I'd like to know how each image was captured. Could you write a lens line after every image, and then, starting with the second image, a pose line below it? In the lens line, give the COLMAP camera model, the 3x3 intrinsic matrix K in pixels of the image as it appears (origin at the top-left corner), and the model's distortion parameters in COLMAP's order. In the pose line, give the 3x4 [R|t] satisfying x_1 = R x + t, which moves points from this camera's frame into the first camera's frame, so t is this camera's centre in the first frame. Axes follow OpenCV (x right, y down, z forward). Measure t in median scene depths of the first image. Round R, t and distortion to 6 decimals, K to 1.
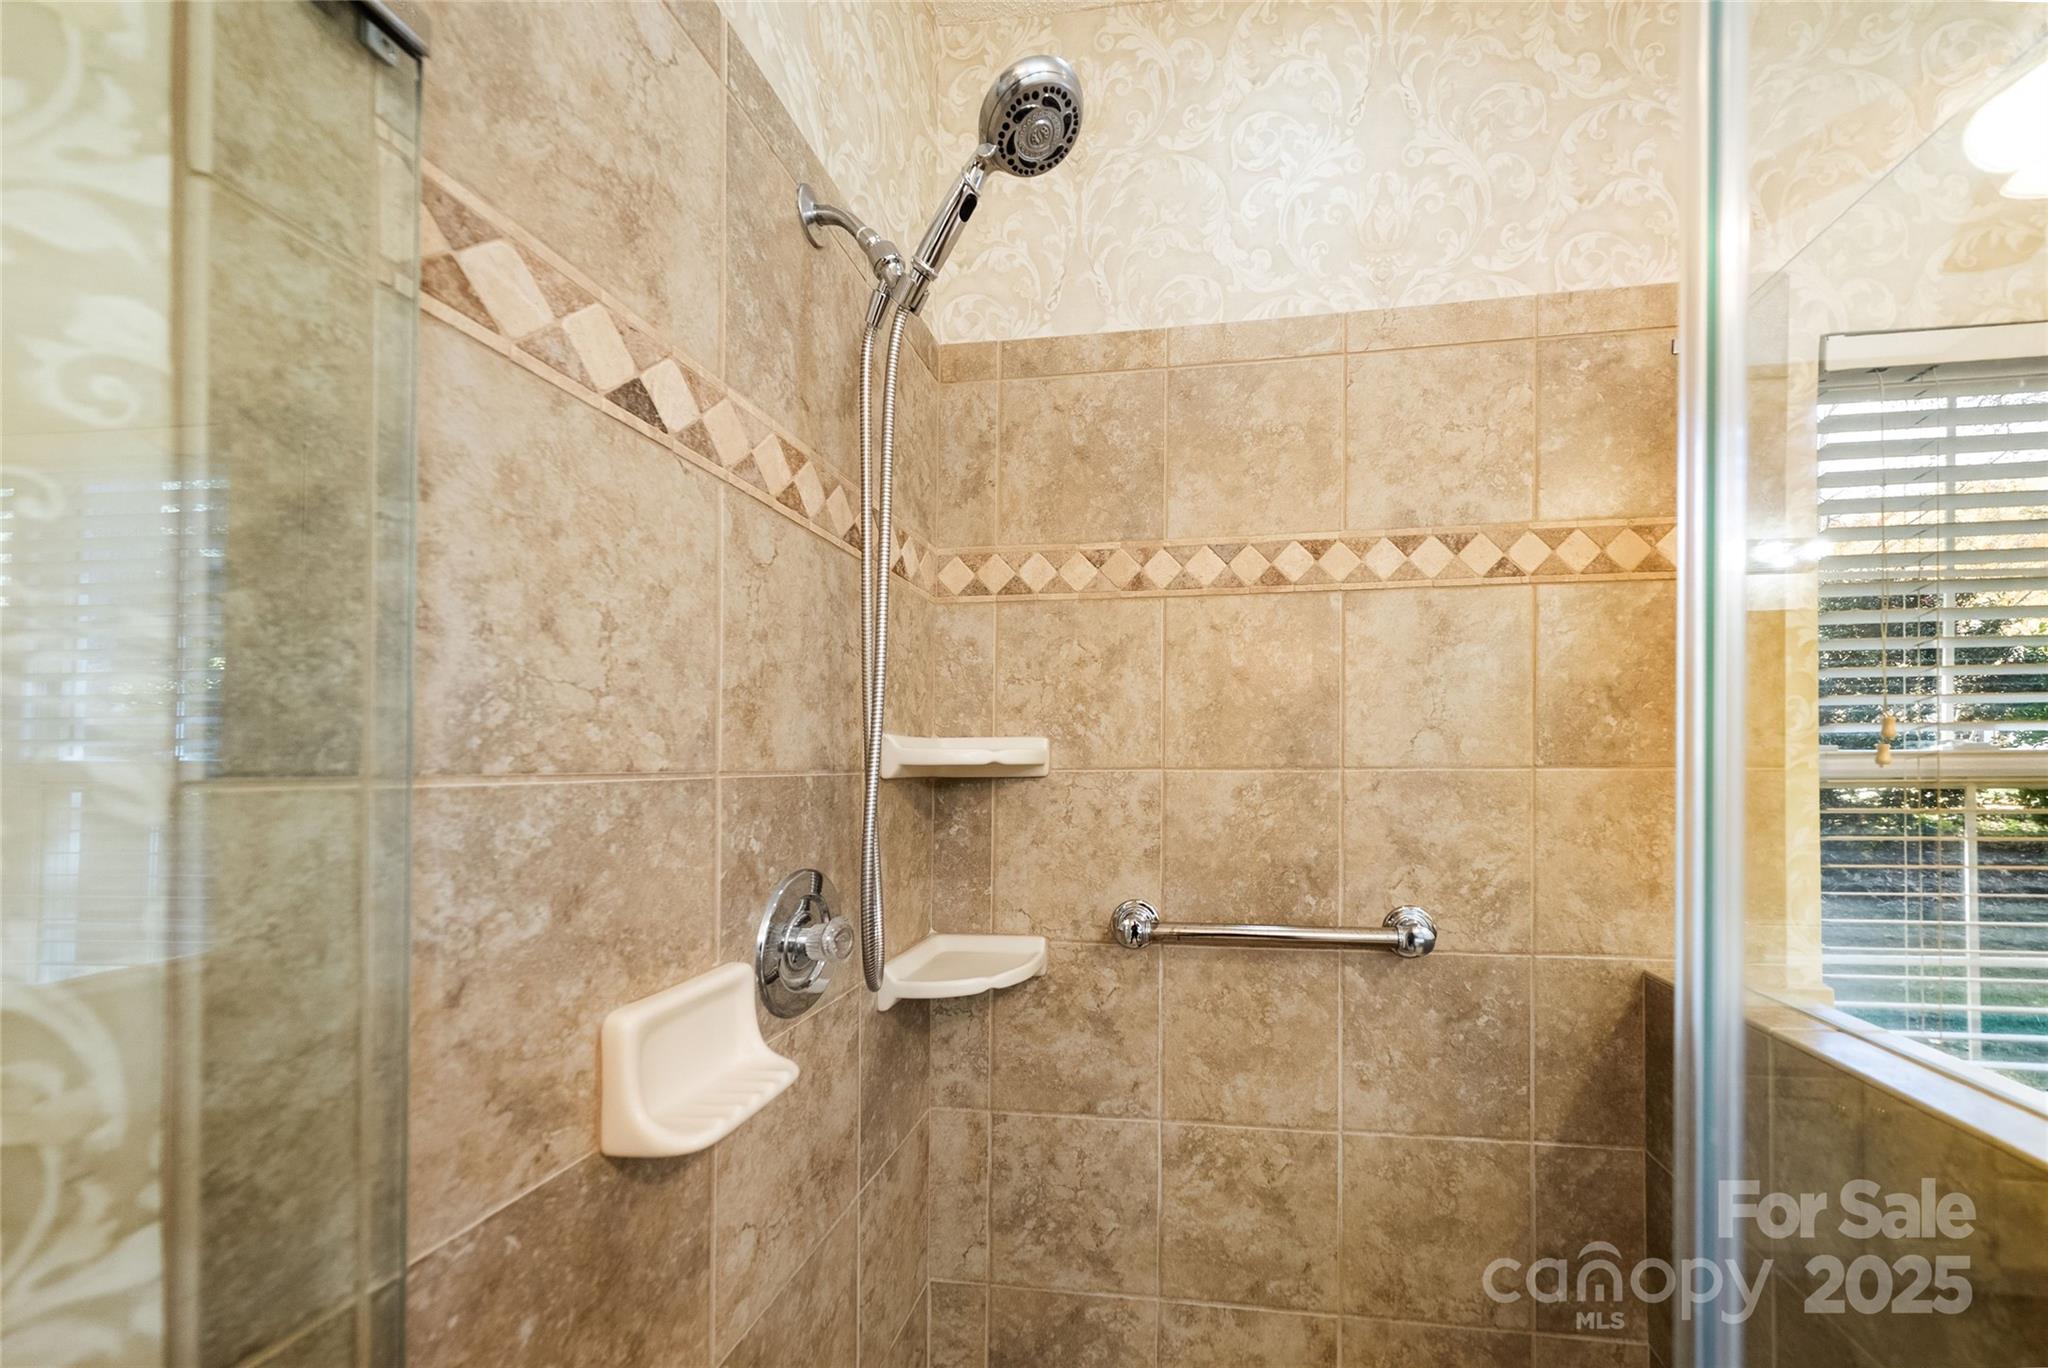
lens RADIAL K [[719.1, 0, 1139.8], [0, 719.1, 755.2], [0, 0, 1]] dist [0.001720, -0.000004]
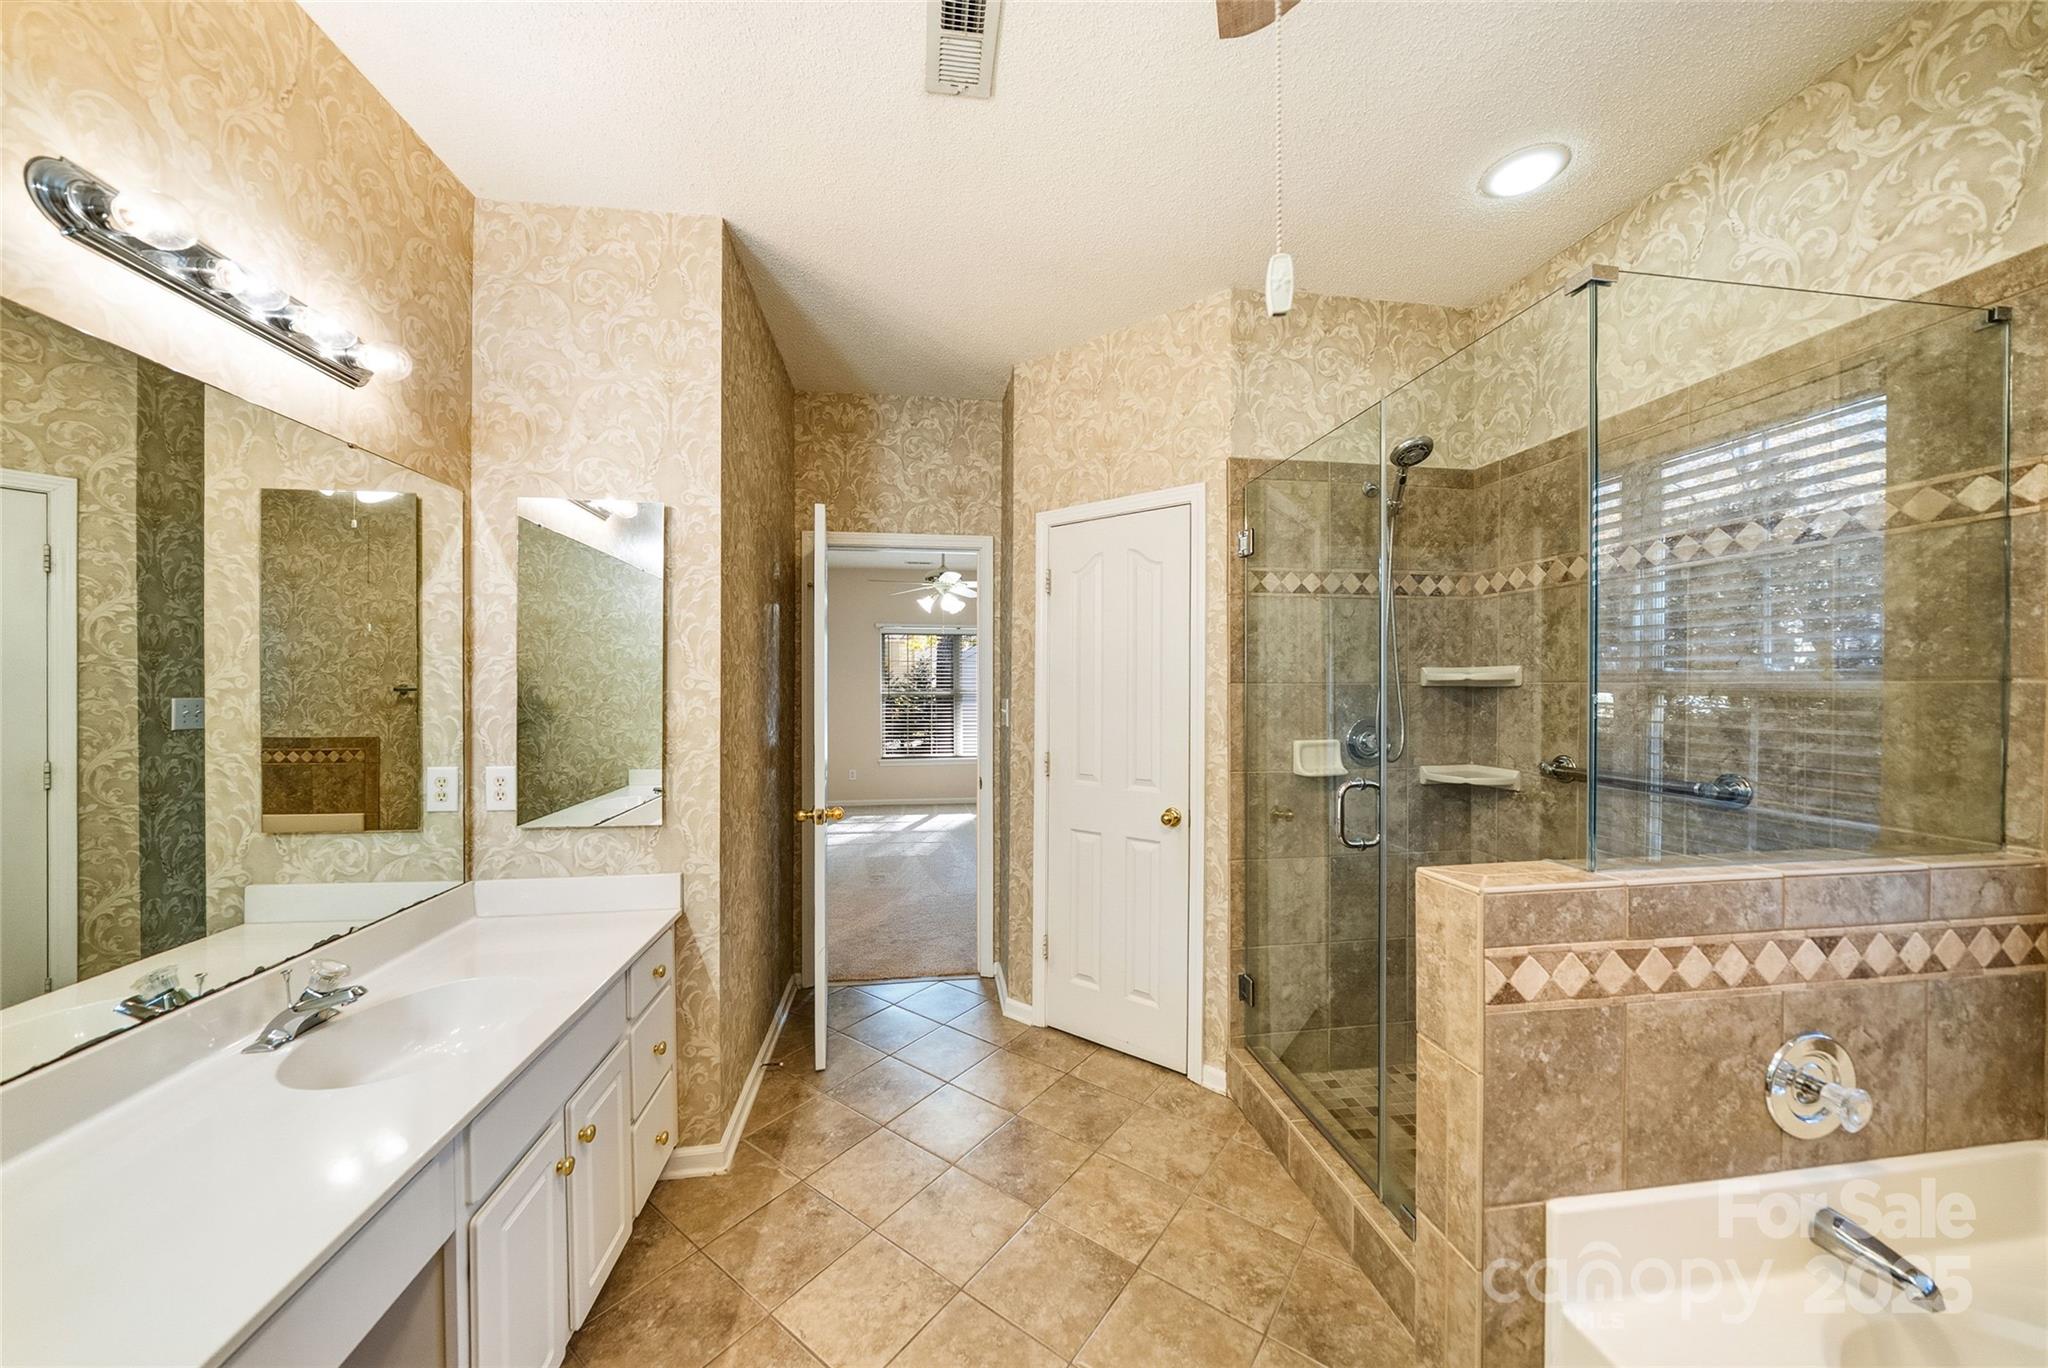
lens RADIAL K [[699.9, 0, 1025.6], [0, 699.9, 699.4], [0, 0, 1]] dist [-0.008239, 0.000012]
pose [[0.268314, 0.022396, -0.963071, 1.384268], [0.015317, 0.999504, 0.027510, -0.006886], [0.963210, -0.022133, 0.267838, -0.800686]]
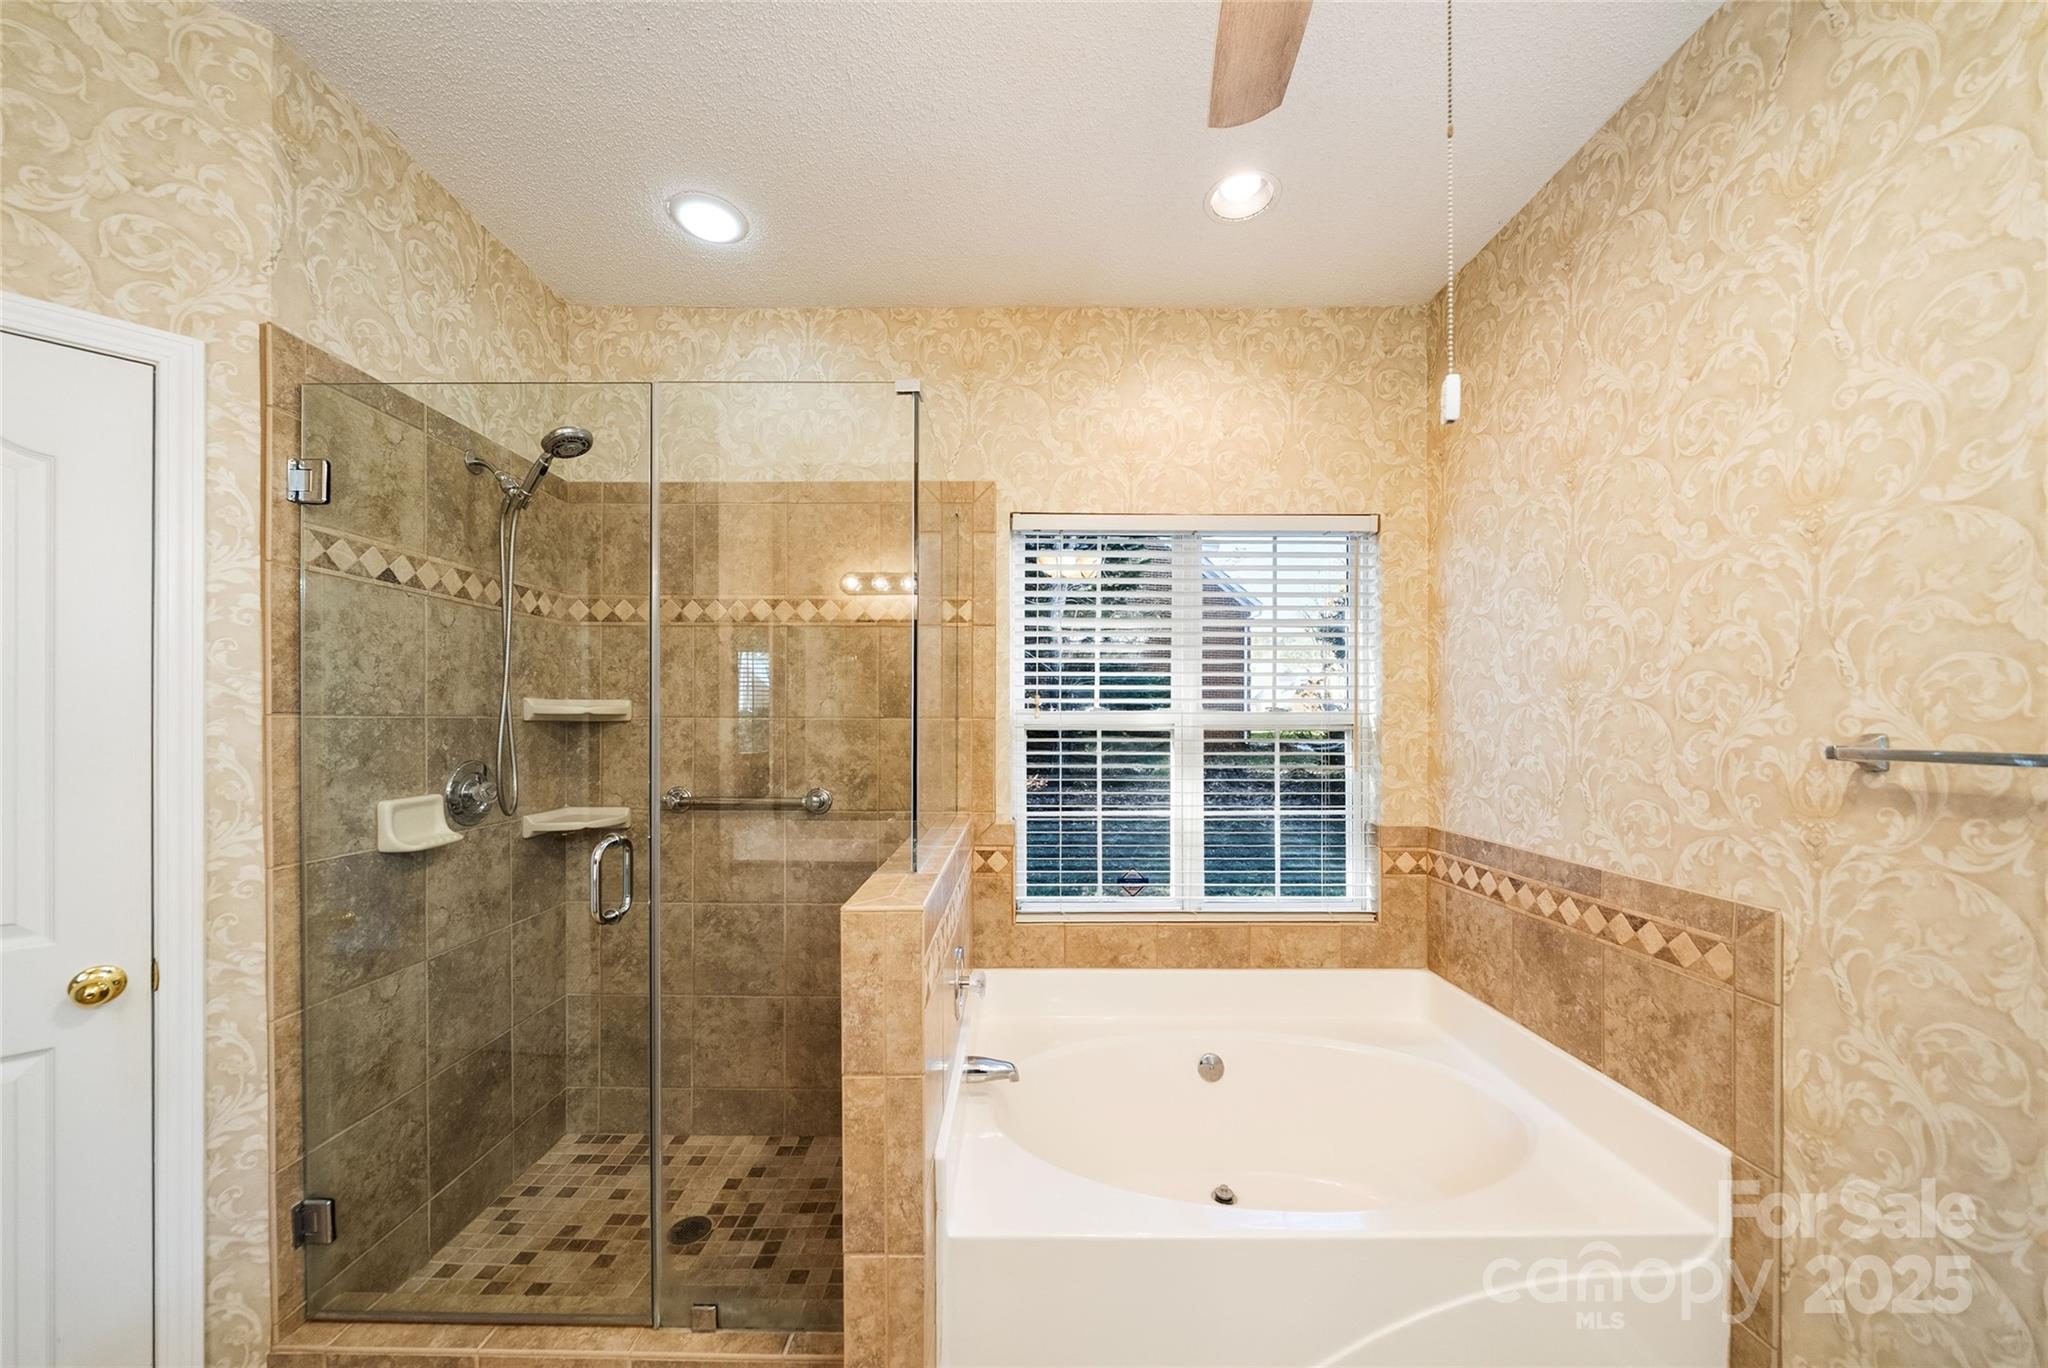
lens RADIAL K [[709.0, 0, 1022.1], [0, 709.0, 730.7], [0, 0, 1]] dist [-0.008413, -0.000033]
pose [[0.992108, 0.006463, 0.125219, 0.694367], [-0.009952, 0.999579, 0.027263, -0.005816], [-0.124990, -0.028294, 0.991754, -1.005595]]
